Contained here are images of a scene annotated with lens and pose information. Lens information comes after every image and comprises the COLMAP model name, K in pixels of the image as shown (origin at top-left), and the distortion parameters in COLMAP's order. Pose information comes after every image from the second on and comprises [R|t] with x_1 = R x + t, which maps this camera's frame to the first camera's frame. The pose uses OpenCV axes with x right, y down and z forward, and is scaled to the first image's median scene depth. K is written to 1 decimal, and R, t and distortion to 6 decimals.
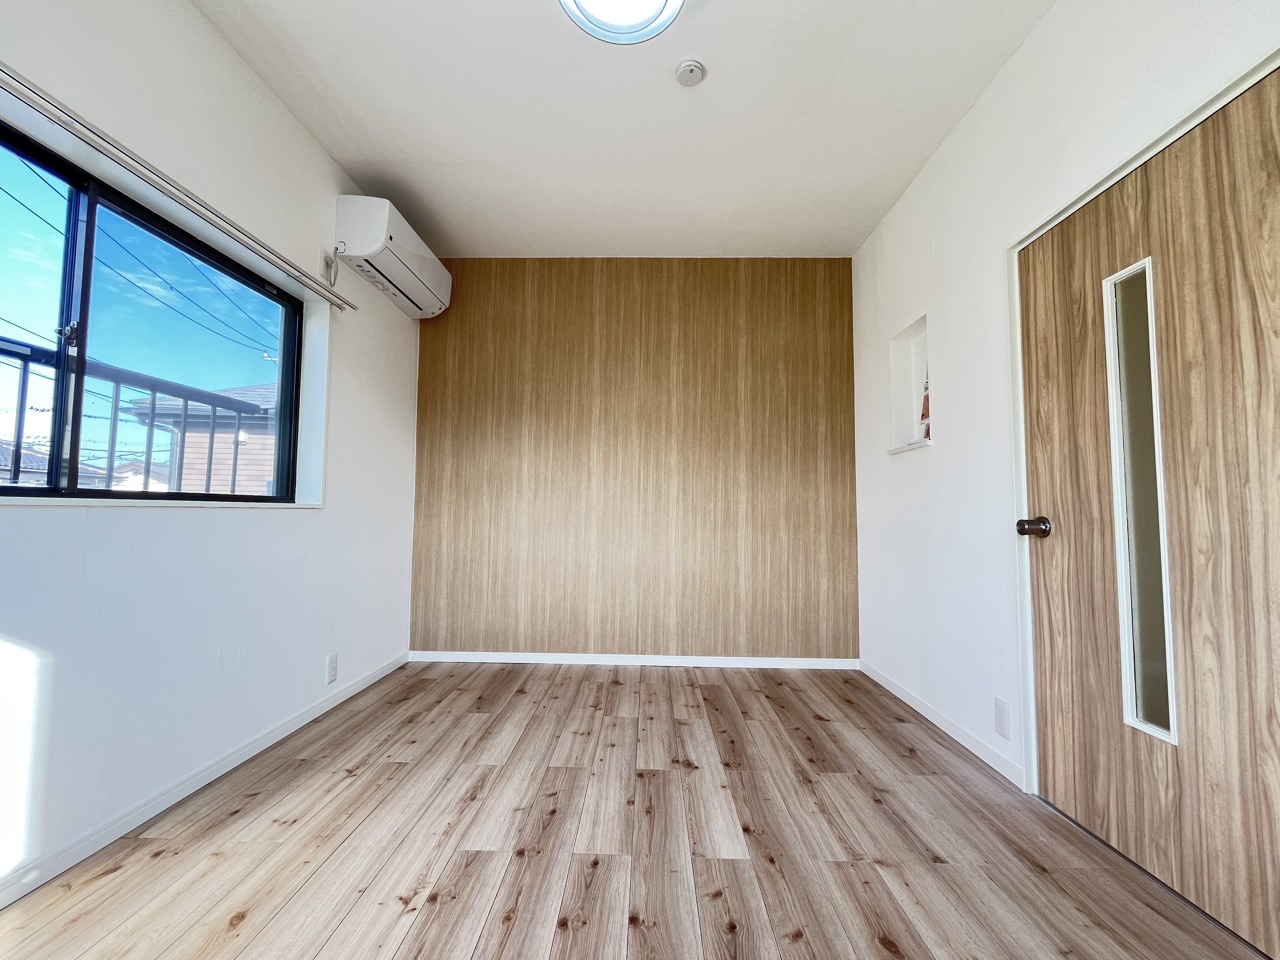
lens RADIAL K [[523.5, 0, 636.2], [0, 523.5, 481.6], [0, 0, 1]] dist [-0.001636, -0.000170]
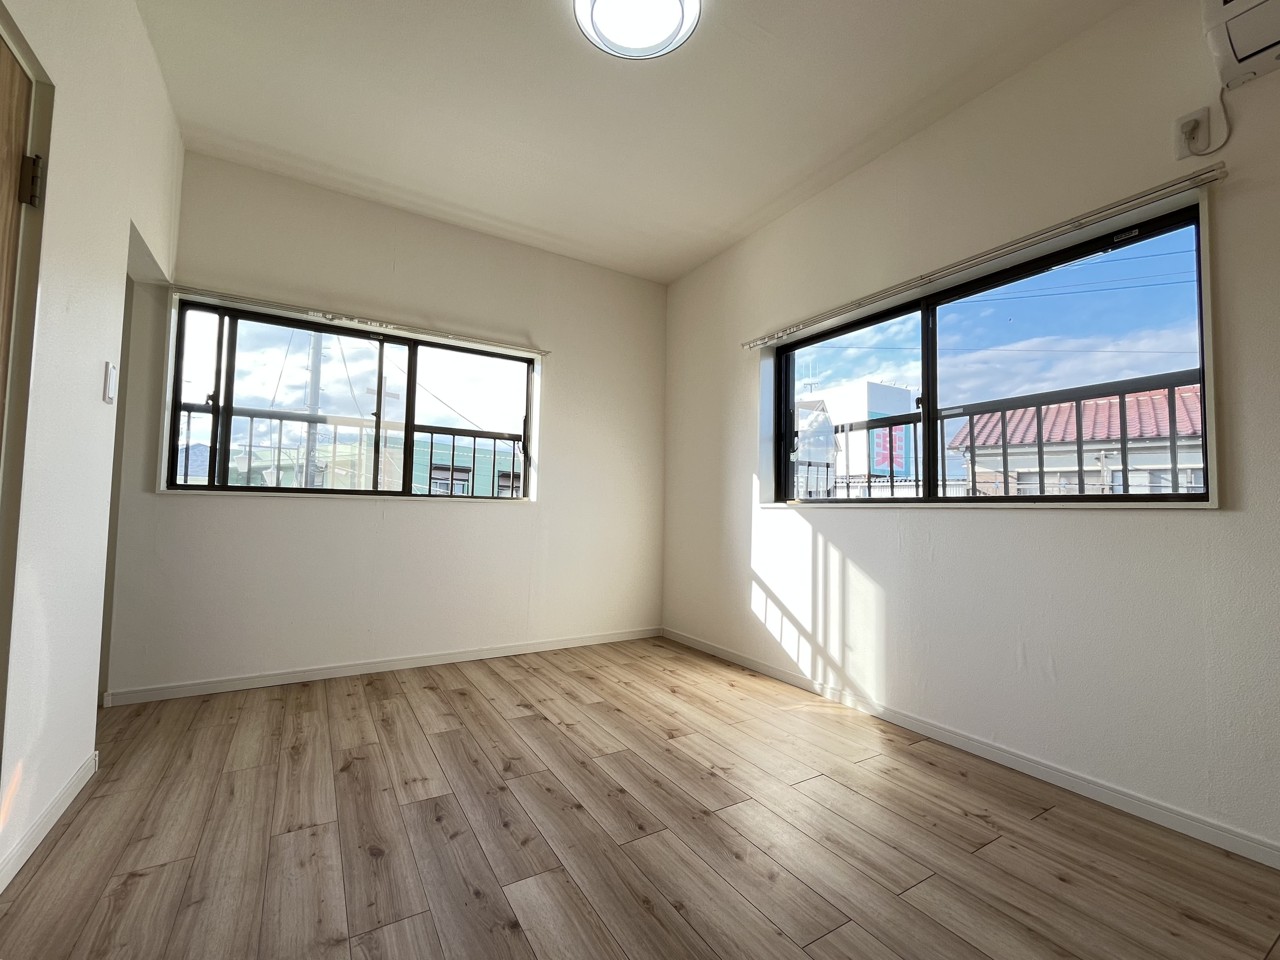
lens RADIAL K [[524.6, 0, 637.0], [0, 524.6, 480.2], [0, 0, 1]] dist [-0.003190, -0.000656]
pose [[-0.836067, -0.051385, -0.546215, 0.530263], [0.007226, 0.994486, -0.104617, 0.123395], [0.548579, -0.091413, -0.831086, 1.866481]]
